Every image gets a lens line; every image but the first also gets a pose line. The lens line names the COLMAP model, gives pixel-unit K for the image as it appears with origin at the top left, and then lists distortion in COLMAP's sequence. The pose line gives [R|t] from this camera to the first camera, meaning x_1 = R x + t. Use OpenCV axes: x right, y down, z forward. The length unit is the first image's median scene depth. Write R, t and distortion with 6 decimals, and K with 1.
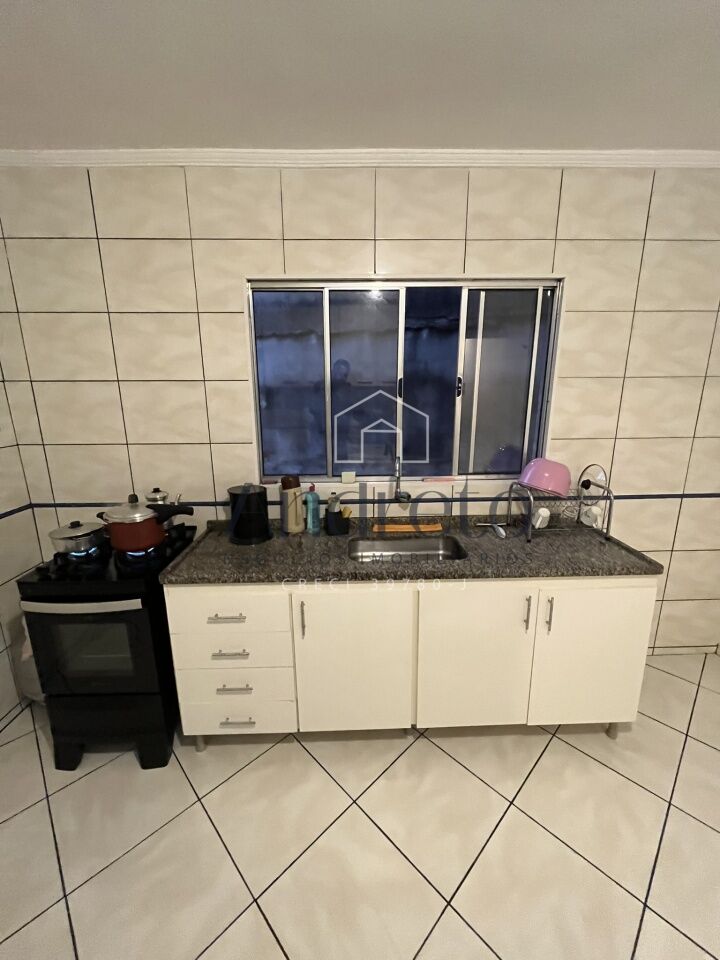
lens RADIAL K [[389.4, 0, 360.1], [0, 389.4, 479.7], [0, 0, 1]] dist [-0.001398, -0.000425]
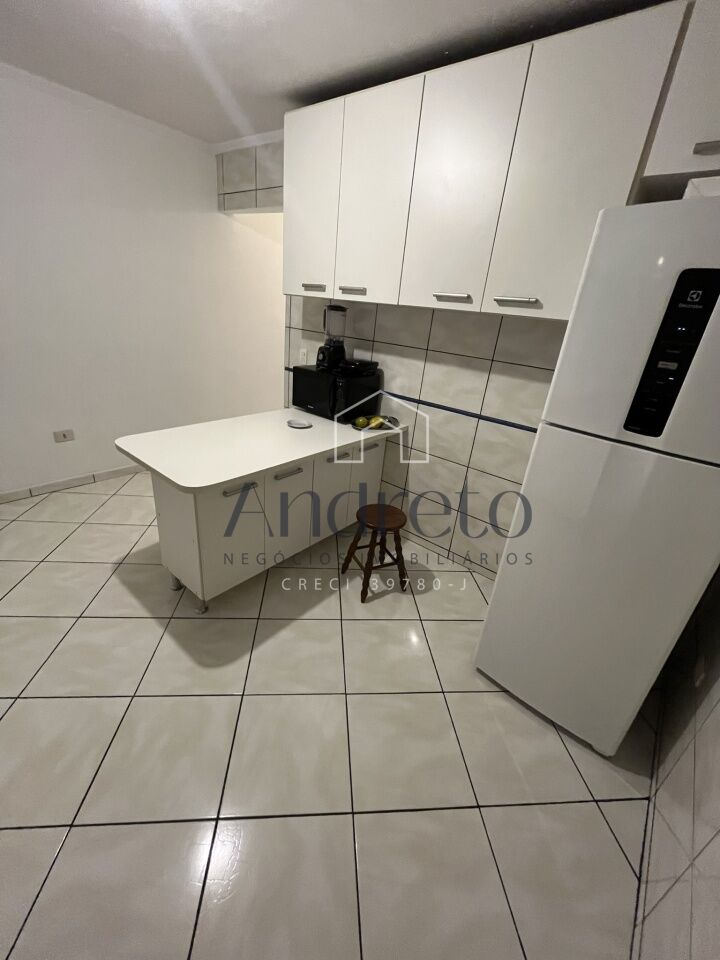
lens RADIAL K [[389.4, 0, 359.9], [0, 389.4, 479.5], [0, 0, 1]] dist [-0.001398, -0.000425]
pose [[-0.773932, -0.311246, 0.551502, -0.716164], [0.063416, 0.828414, 0.556516, -0.076222], [-0.630085, 0.465679, -0.621398, 0.492978]]
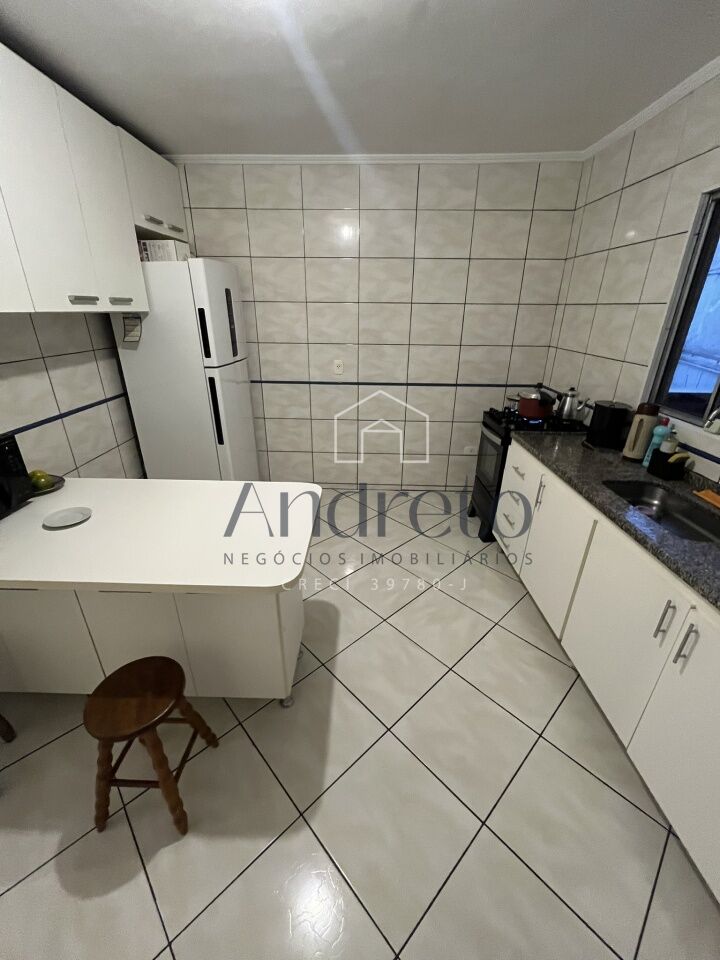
lens RADIAL K [[389.4, 0, 359.1], [0, 389.4, 479.0], [0, 0, 1]] dist [-0.001398, -0.000425]
pose [[-0.017561, 0.408173, -0.912736, 0.865560], [-0.241693, 0.884071, 0.400004, -0.059950], [0.970194, 0.227626, 0.083128, 0.231752]]
